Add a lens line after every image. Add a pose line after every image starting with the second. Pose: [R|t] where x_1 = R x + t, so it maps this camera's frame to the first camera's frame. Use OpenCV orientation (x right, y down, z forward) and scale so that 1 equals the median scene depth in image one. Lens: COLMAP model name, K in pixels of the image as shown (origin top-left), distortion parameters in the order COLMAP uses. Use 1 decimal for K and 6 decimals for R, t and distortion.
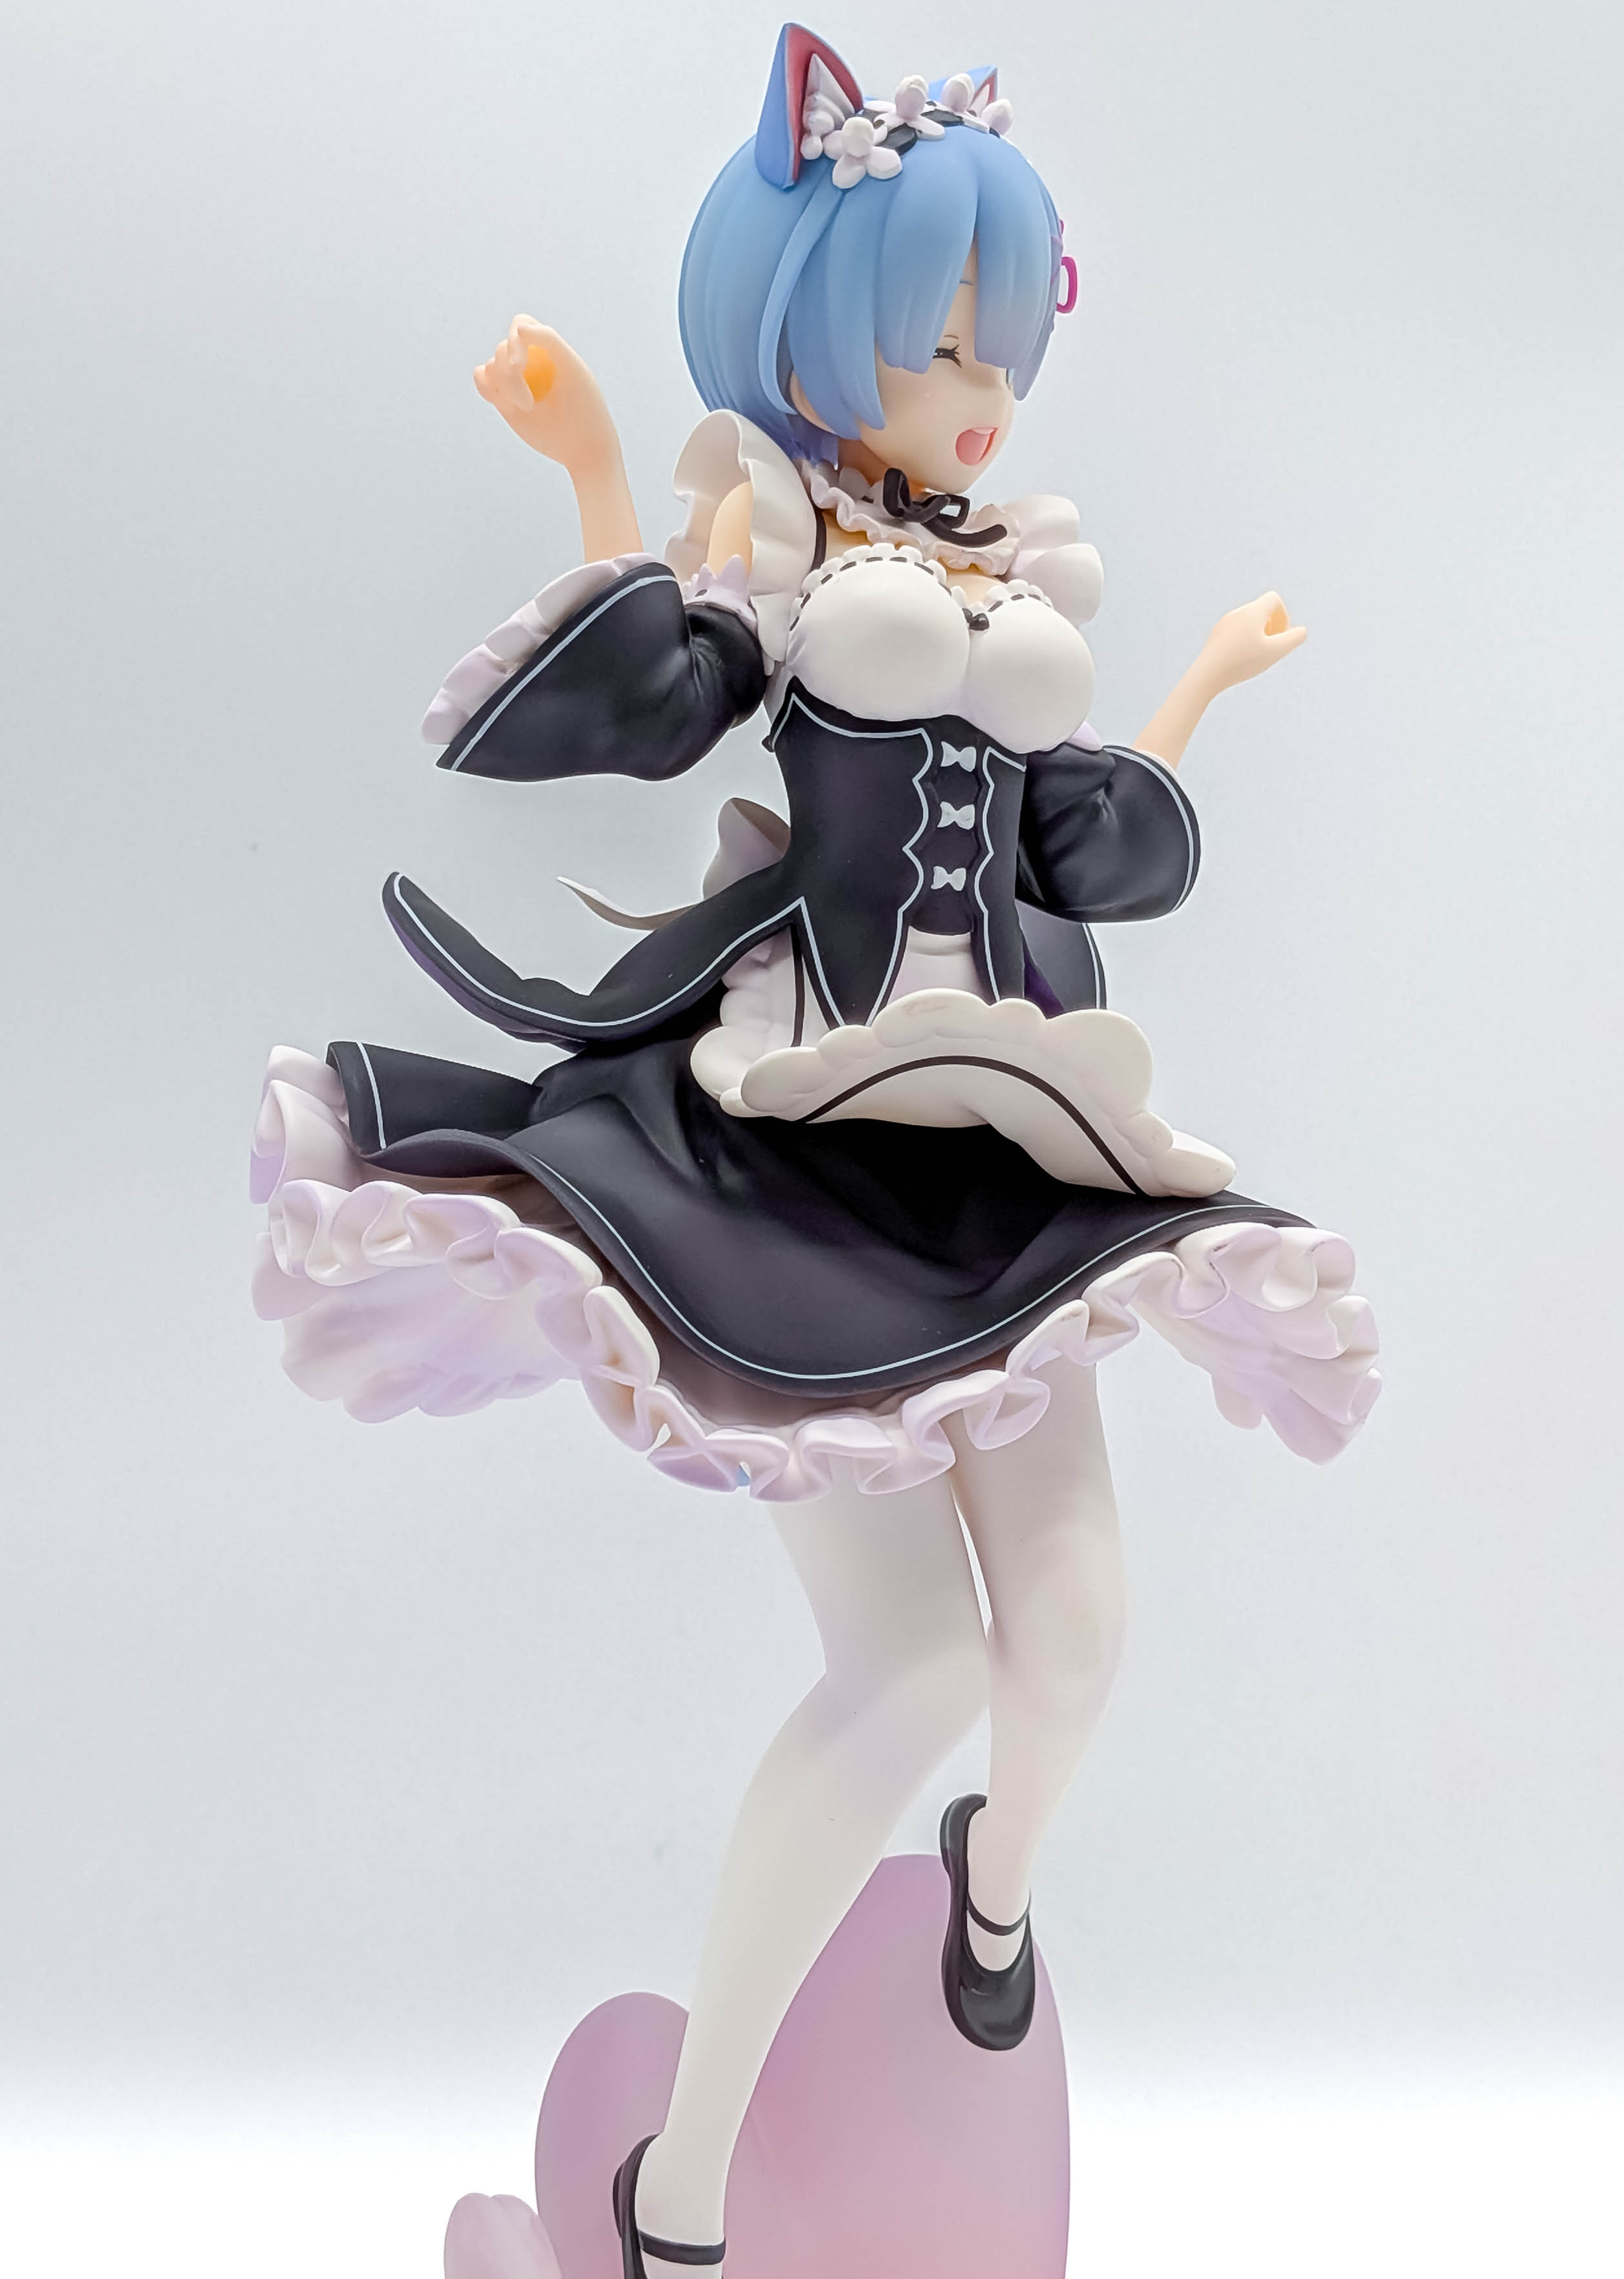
lens RADIAL K [[3821.5, 0, 916.0], [0, 3821.5, 1042.0], [0, 0, 1]] dist [0.097460, 0.000000]
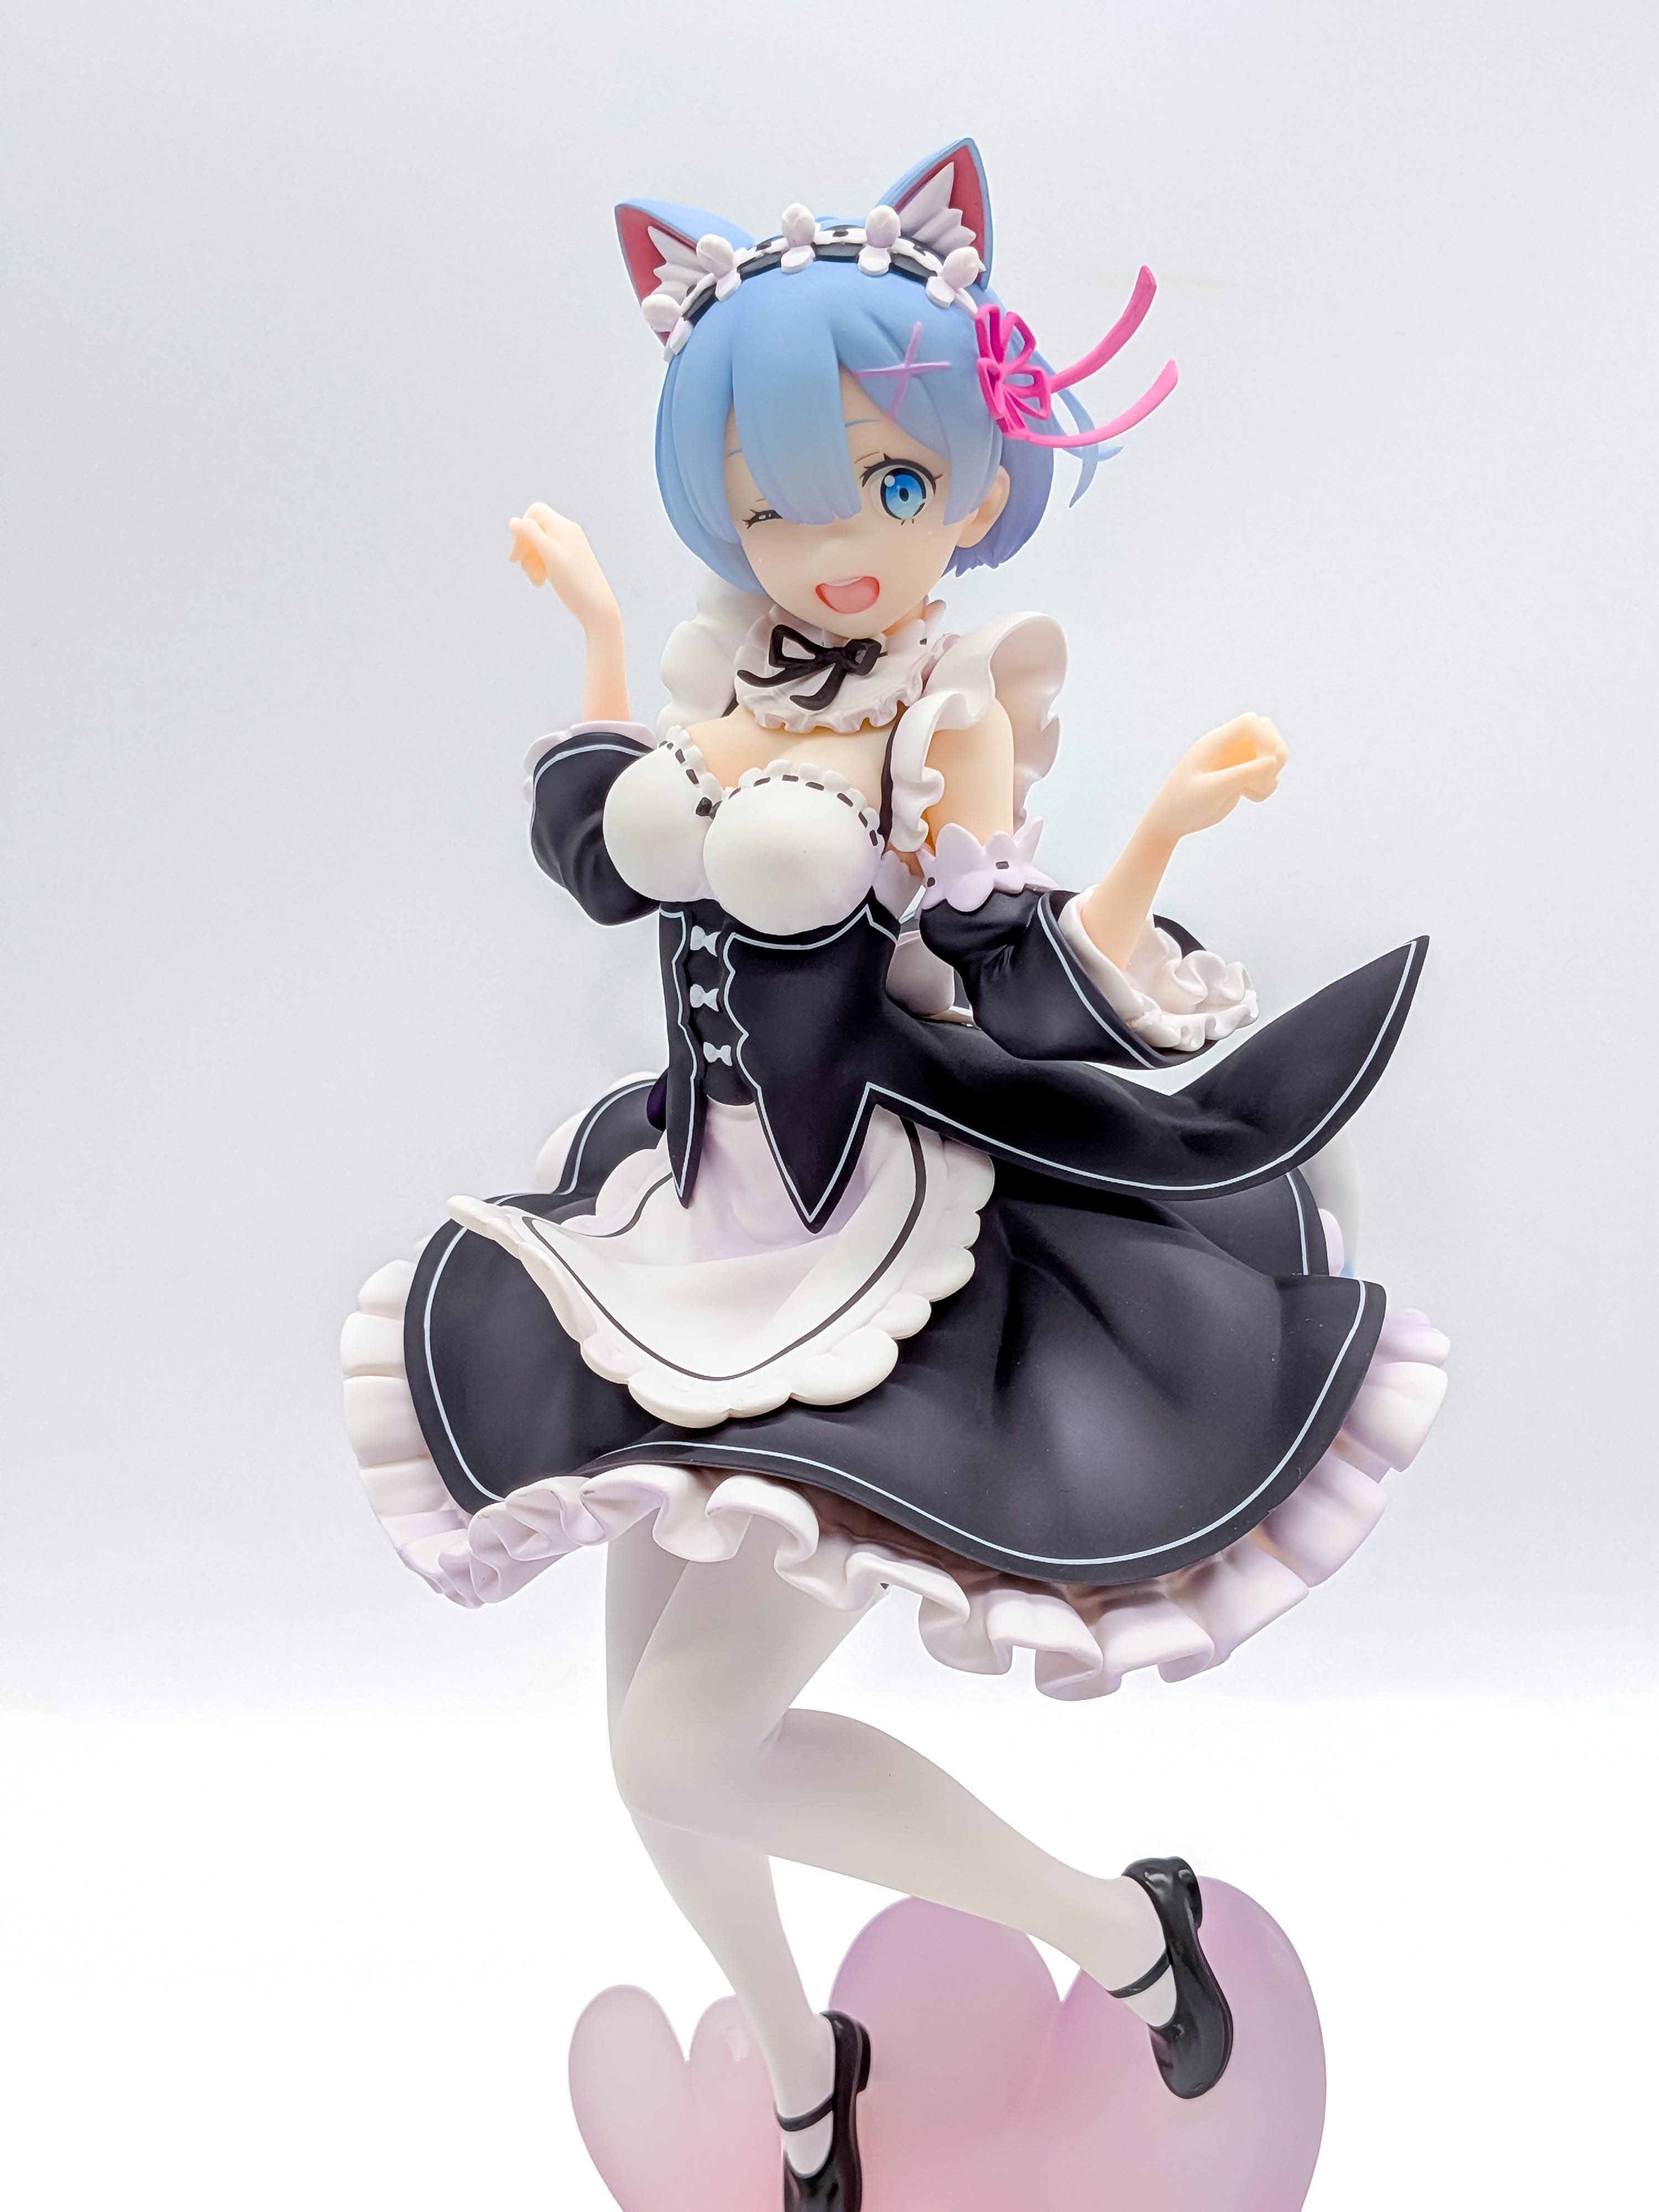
lens RADIAL K [[3324.6, 0, 846.7], [0, 3324.6, 1139.8], [0, 0, 1]] dist [0.091825, 0.000000]
pose [[0.300681, 0.210617, -0.930178, 0.864980], [0.074319, 0.967171, 0.243017, -0.237240], [0.950825, -0.142200, 0.275157, 0.780875]]
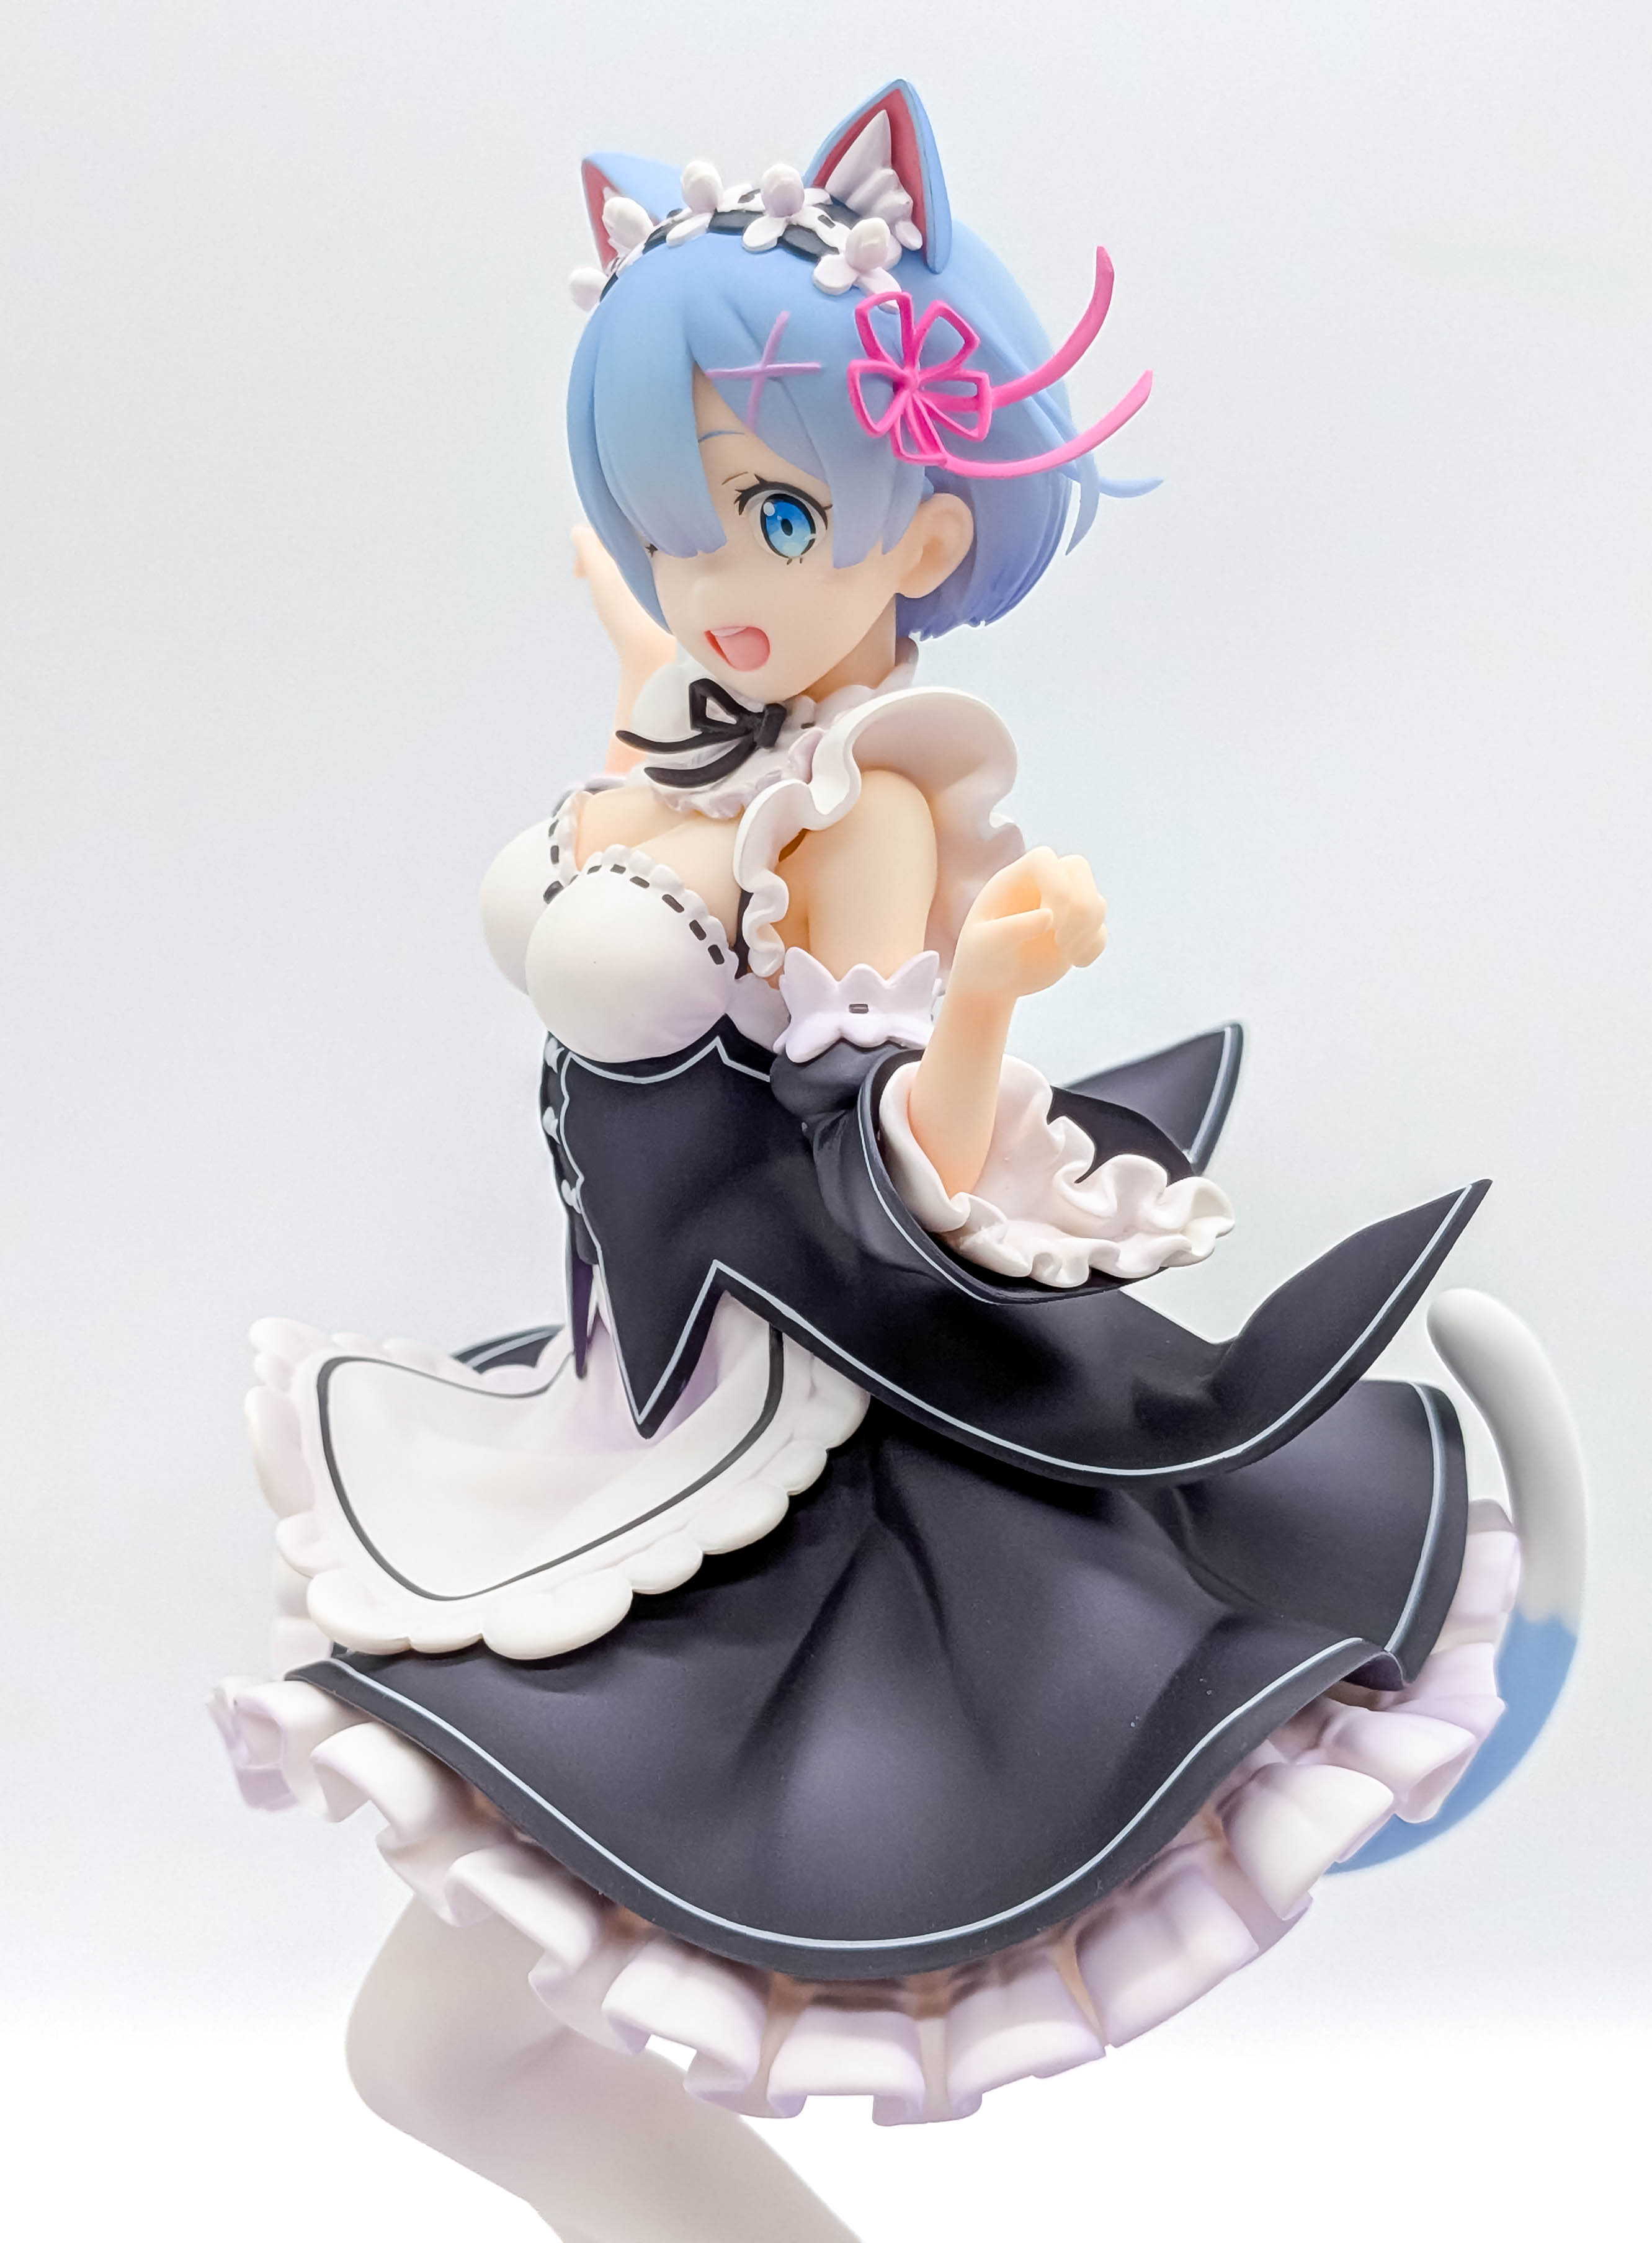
lens RADIAL K [[3679.4, 0, 677.6], [0, 3679.4, 1013.1], [0, 0, 1]] dist [0.095105, 0.000000]
pose [[-0.222337, 0.180820, -0.958055, 0.770370], [0.045369, 0.983506, 0.175095, -0.222732], [0.973914, -0.004535, -0.226874, 1.205751]]
